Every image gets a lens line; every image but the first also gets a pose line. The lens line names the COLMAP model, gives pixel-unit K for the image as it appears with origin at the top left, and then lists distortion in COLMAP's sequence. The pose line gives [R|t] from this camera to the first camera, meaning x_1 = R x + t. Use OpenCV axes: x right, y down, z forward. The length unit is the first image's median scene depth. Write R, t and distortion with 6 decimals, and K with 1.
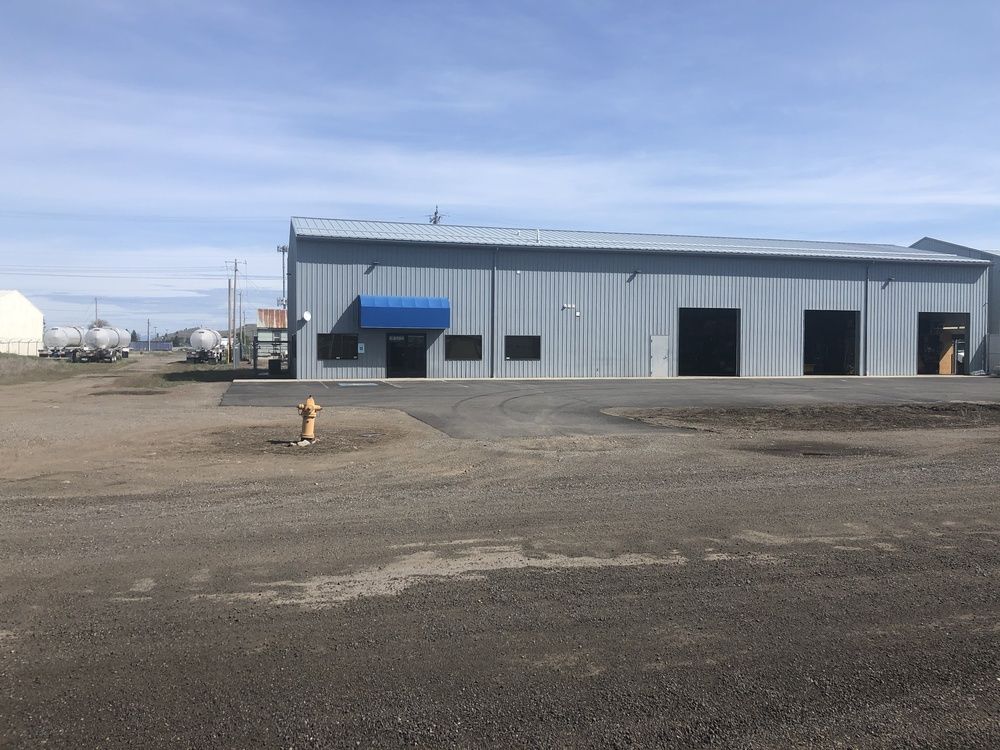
lens RADIAL K [[819.4, 0, 502.9], [0, 819.4, 368.2], [0, 0, 1]] dist [0.031032, -0.022486]
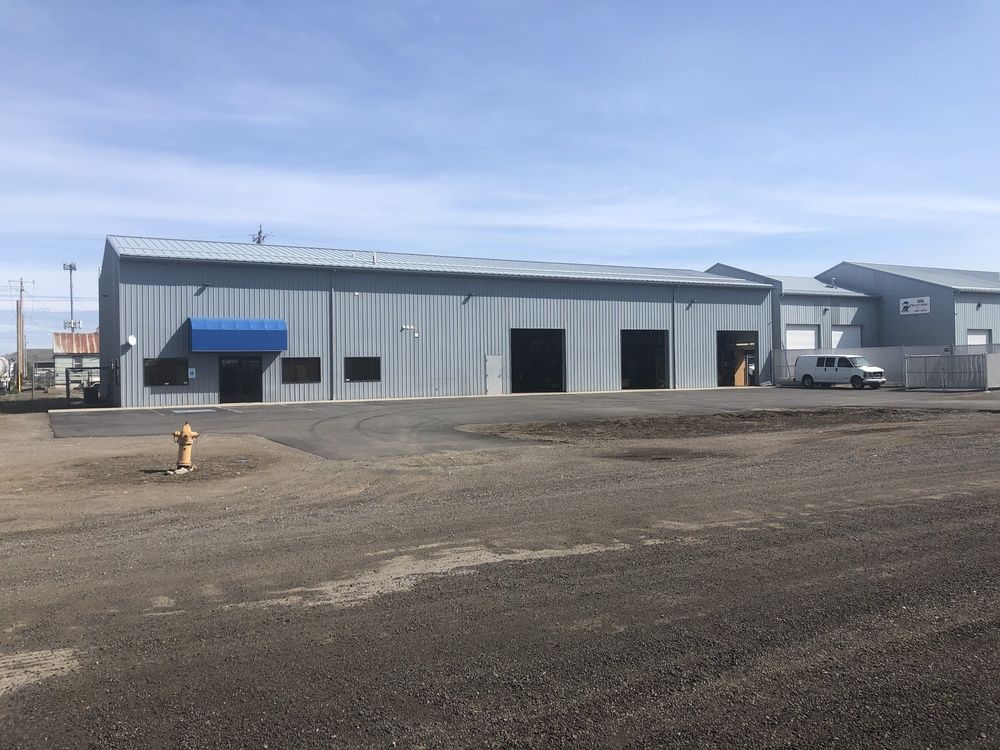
lens RADIAL K [[823.0, 0, 503.5], [0, 823.0, 363.2], [0, 0, 1]] dist [0.119502, -0.309387]
pose [[0.972748, -0.017775, 0.231181, -0.041623], [0.024874, 0.999303, -0.027826, 0.000086], [-0.230525, 0.032818, 0.972513, -0.022632]]
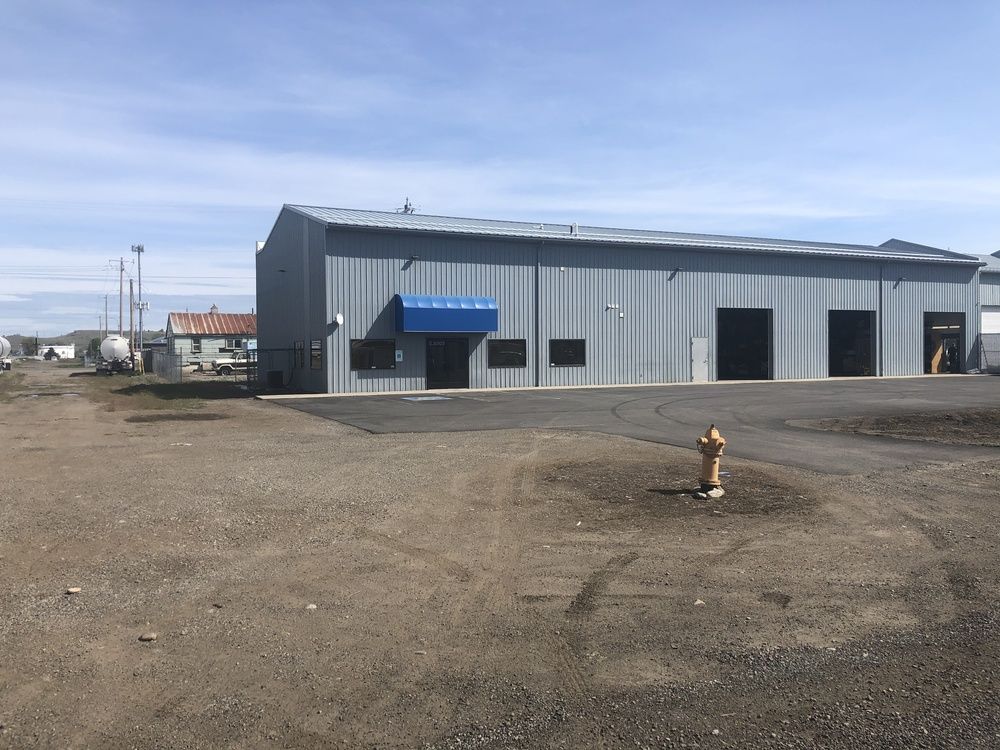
lens RADIAL K [[809.7, 0, 500.1], [0, 809.7, 340.8], [0, 0, 1]] dist [0.043840, -0.002626]
pose [[0.984946, -0.010784, 0.172527, -0.204683], [0.017226, 0.999207, -0.035889, -0.007458], [-0.172003, 0.038321, 0.984351, 0.138604]]
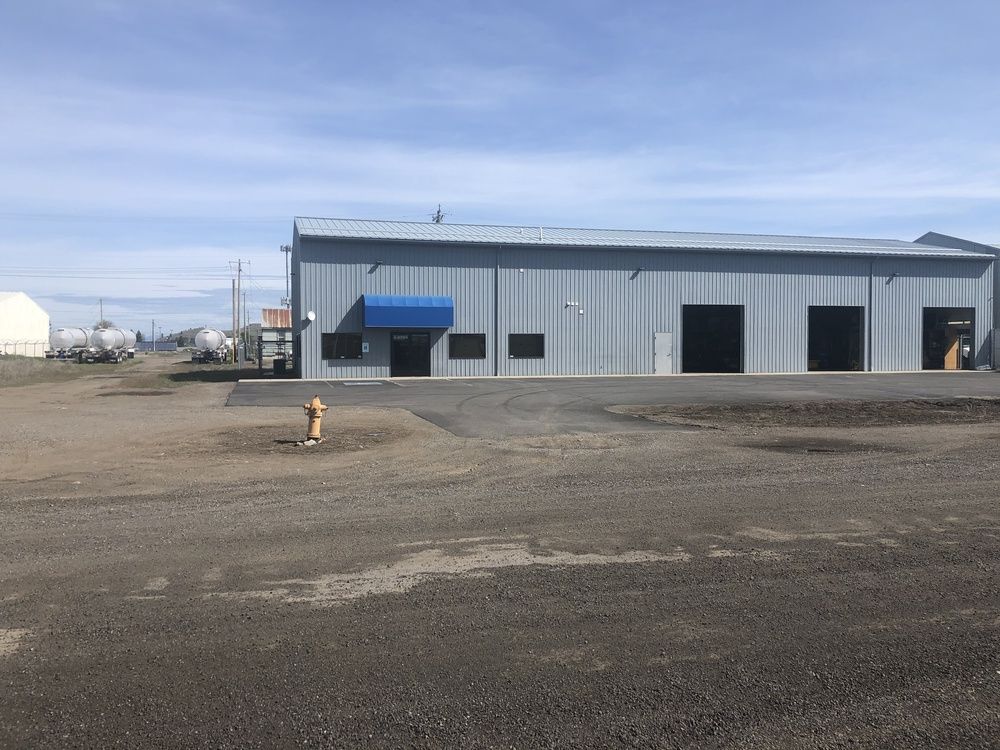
lens RADIAL K [[819.9, 0, 499.9], [0, 819.9, 370.5], [0, 0, 1]] dist [0.027388, -0.012834]
pose [[0.999943, -0.006876, -0.008121, -0.000292], [0.006920, 0.999961, 0.005405, -0.000561], [0.008084, -0.005461, 0.999952, -0.002424]]
